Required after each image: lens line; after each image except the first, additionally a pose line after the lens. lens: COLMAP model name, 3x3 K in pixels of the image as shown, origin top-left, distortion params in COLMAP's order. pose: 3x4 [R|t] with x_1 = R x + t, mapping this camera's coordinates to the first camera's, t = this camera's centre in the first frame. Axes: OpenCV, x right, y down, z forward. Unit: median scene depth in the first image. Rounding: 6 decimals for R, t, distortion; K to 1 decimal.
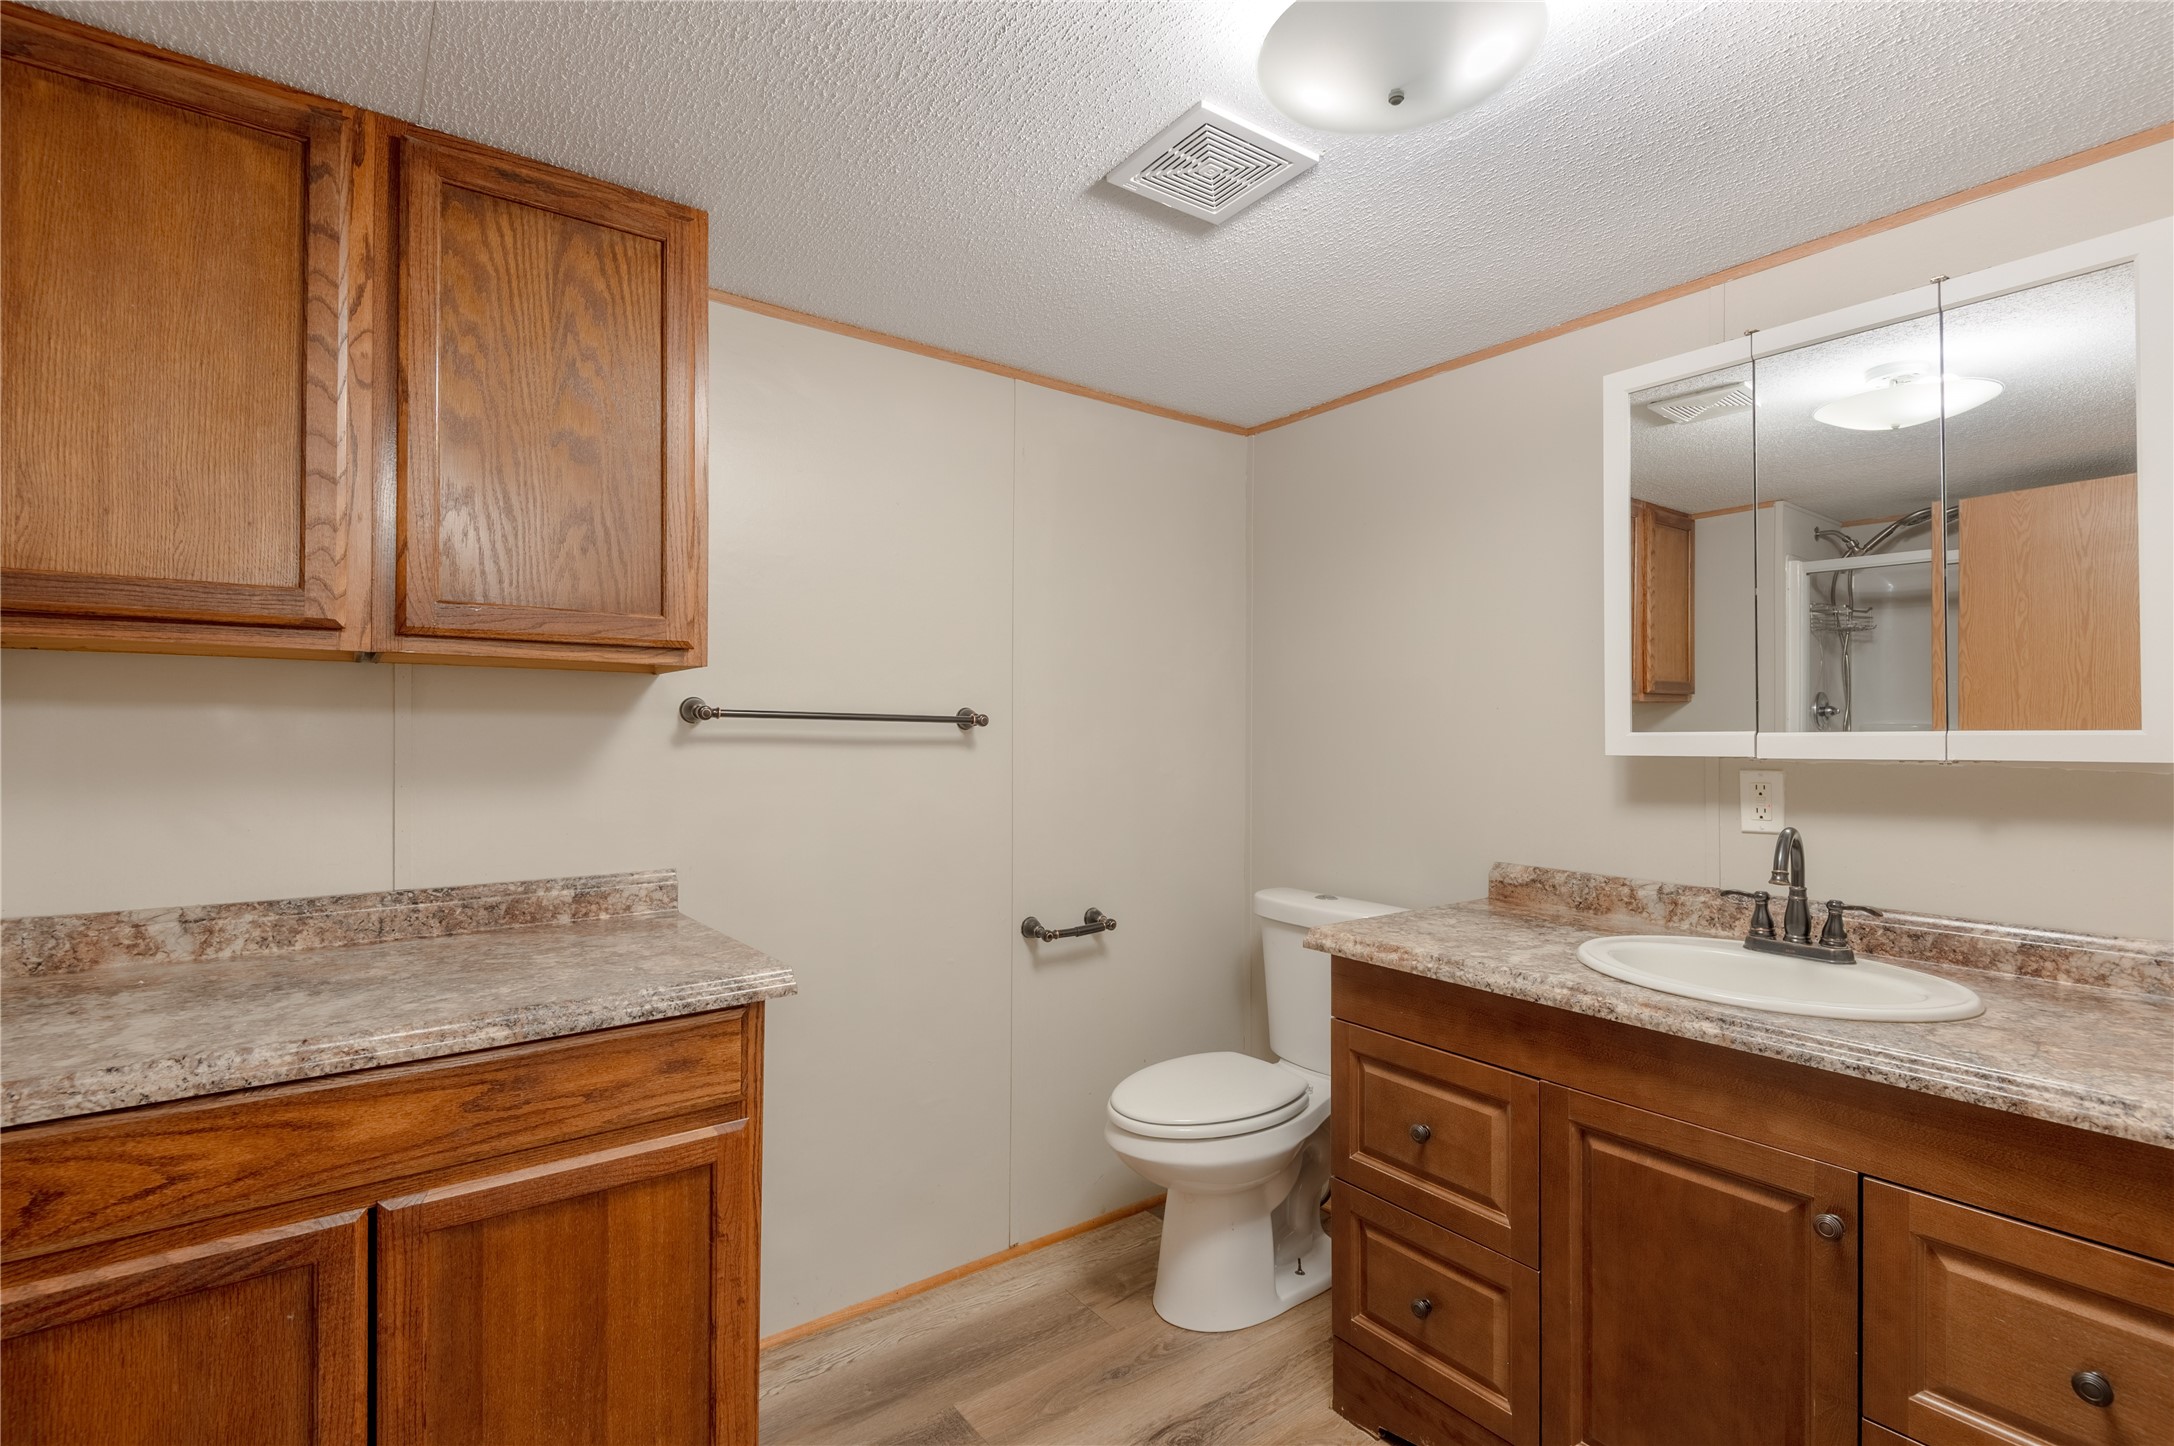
lens RADIAL K [[1010.2, 0, 1080.9], [0, 1010.2, 723.2], [0, 0, 1]] dist [0.034951, -0.018464]
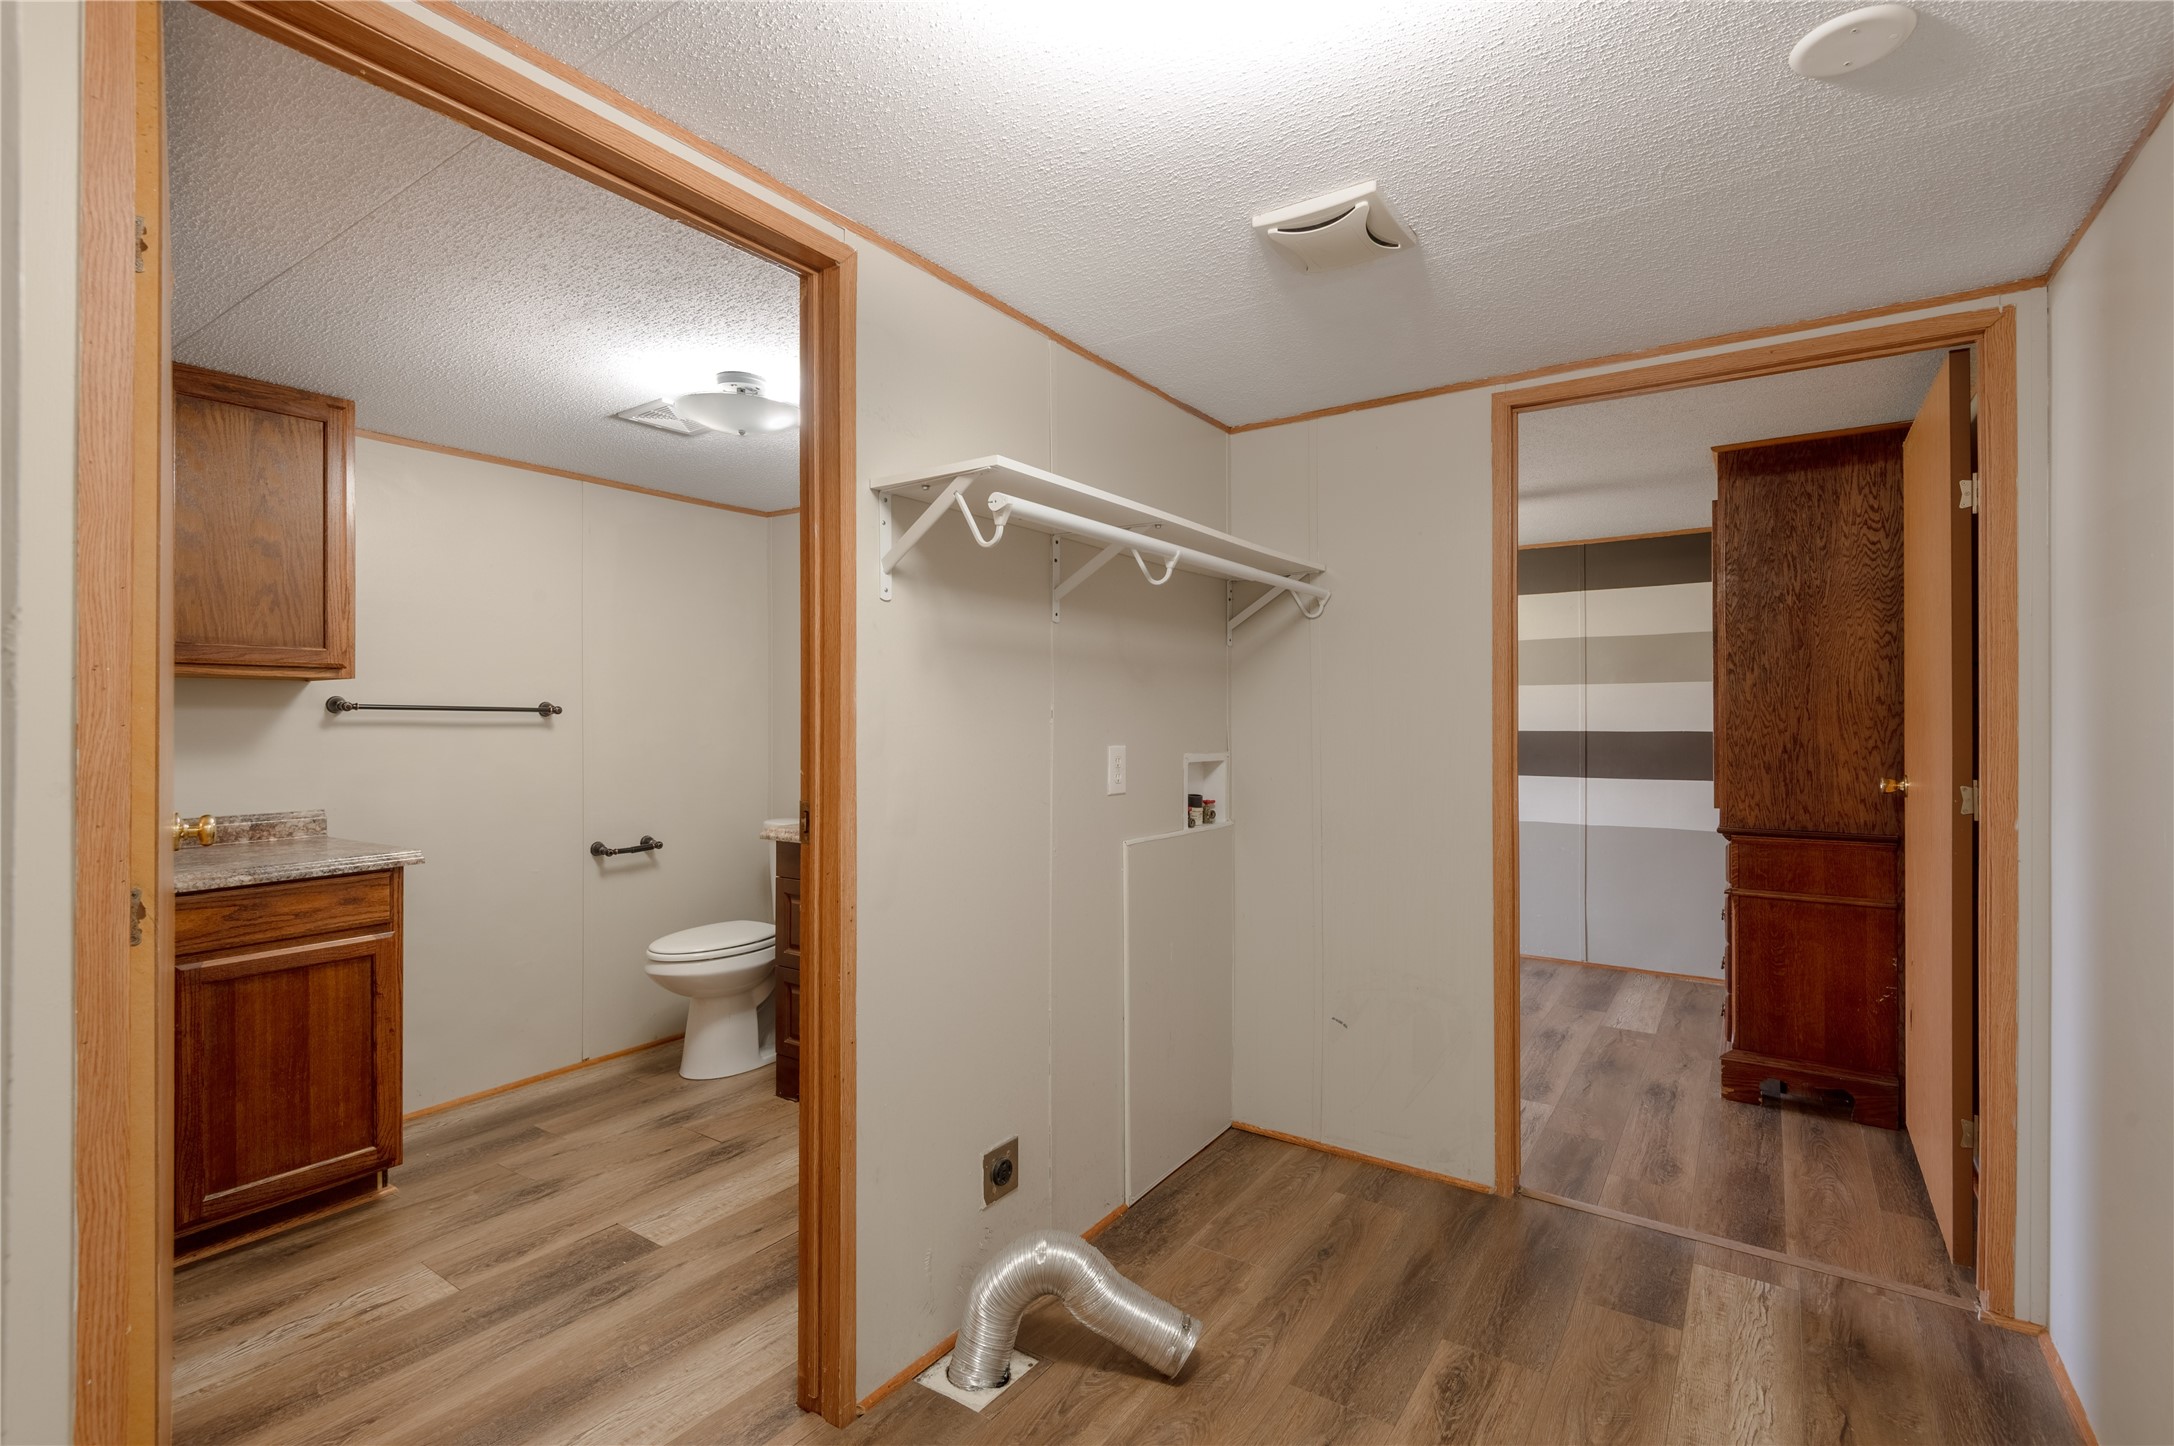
lens RADIAL K [[979.8, 0, 1091.4], [0, 979.8, 711.0], [0, 0, 1]] dist [0.019964, -0.015516]
pose [[0.938267, -0.005558, 0.345867, 0.216174], [0.004677, 0.999983, 0.003382, -0.004206], [-0.345880, -0.001555, 0.938278, -1.000970]]
